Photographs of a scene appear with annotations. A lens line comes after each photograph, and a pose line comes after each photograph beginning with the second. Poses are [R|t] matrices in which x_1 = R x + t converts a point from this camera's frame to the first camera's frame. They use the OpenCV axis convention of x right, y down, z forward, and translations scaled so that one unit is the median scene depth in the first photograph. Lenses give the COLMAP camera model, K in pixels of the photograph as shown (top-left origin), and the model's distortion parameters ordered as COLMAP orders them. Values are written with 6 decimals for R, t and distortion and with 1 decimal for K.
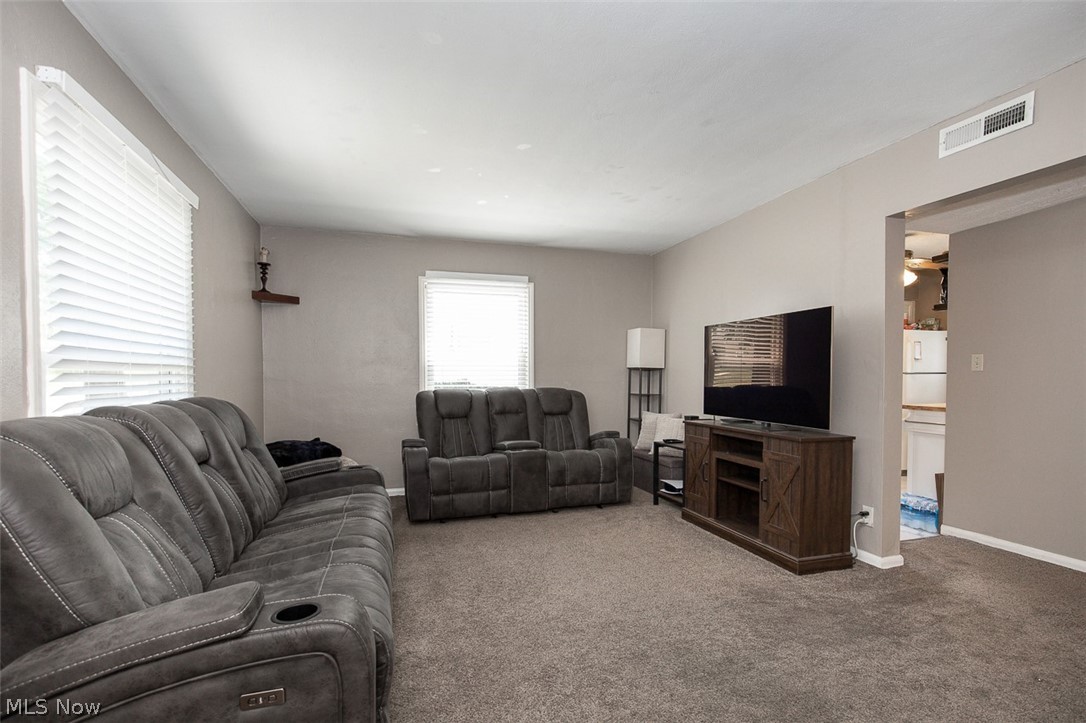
lens RADIAL K [[505.8, 0, 543.9], [0, 505.8, 368.3], [0, 0, 1]] dist [-0.004501, -0.001097]
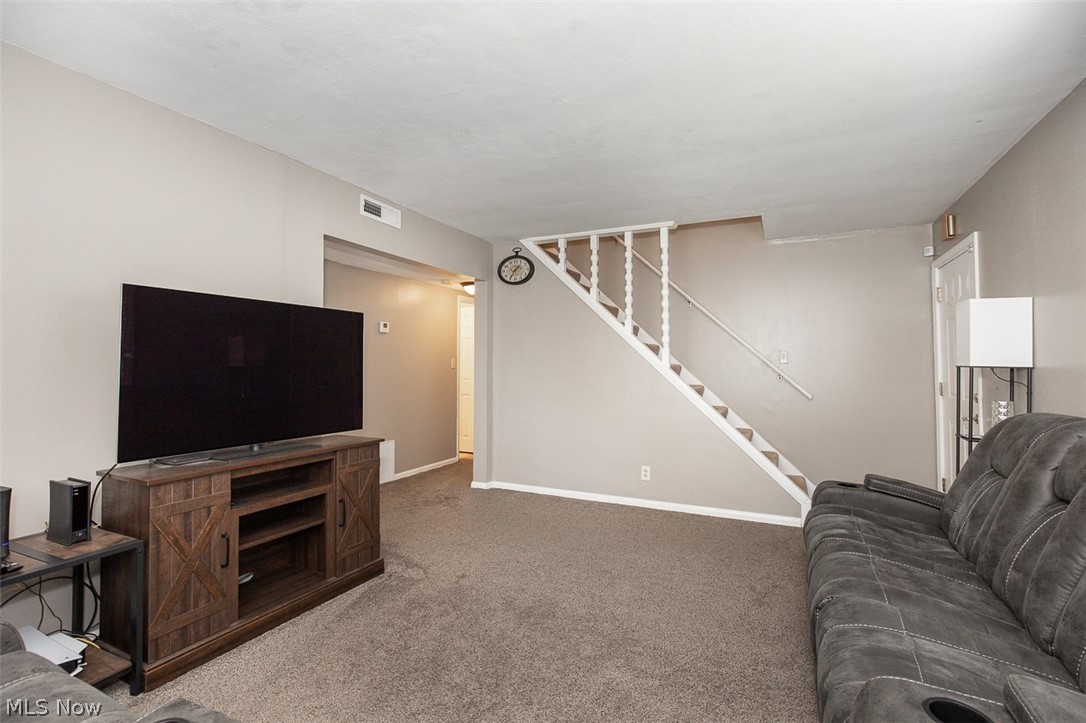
lens RADIAL K [[505.8, 0, 541.6], [0, 505.8, 363.3], [0, 0, 1]] dist [-0.004501, -0.001097]
pose [[-0.732607, 0.008830, 0.680595, -0.388177], [-0.004945, 0.999820, -0.018294, 0.000671], [-0.680634, -0.016768, -0.732431, 1.356095]]
